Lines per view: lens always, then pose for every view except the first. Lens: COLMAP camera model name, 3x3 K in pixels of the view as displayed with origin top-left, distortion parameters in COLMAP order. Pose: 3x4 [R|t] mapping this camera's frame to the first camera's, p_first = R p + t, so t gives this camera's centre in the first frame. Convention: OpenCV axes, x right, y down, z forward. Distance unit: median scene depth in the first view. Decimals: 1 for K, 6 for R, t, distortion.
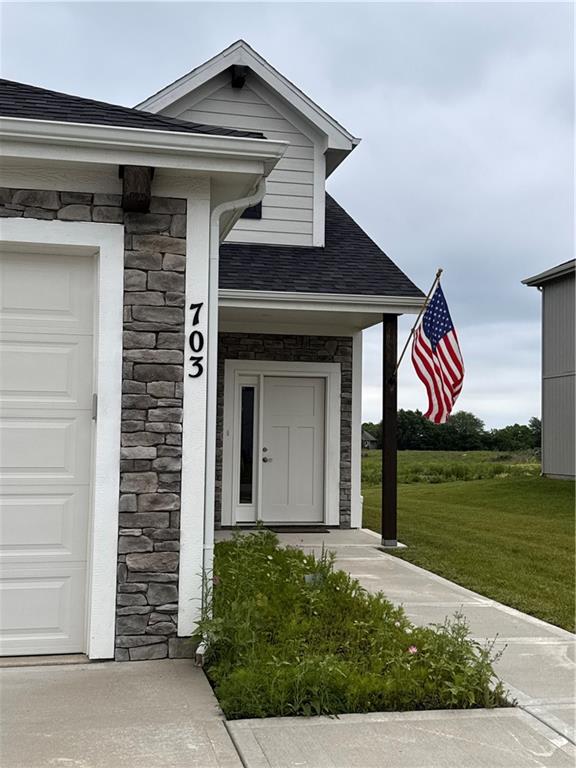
lens RADIAL K [[985.7, 0, 287.3], [0, 985.7, 383.9], [0, 0, 1]] dist [0.149605, 0.000000]
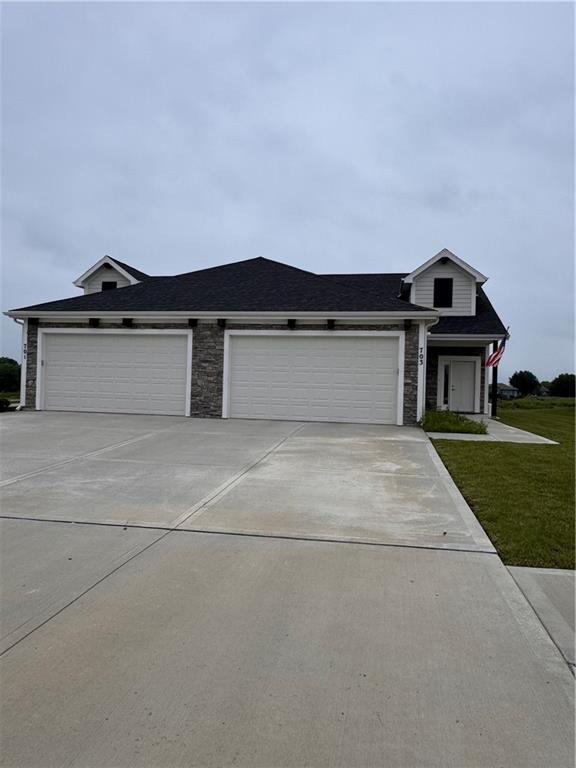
lens RADIAL K [[514.4, 0, 286.4], [0, 514.4, 385.4], [0, 0, 1]] dist [0.040137, 0.000721]
pose [[0.926959, 0.012051, -0.374968, 0.214724], [0.006552, 0.998811, 0.048298, -0.029291], [0.375105, -0.047227, 0.925779, -1.364516]]
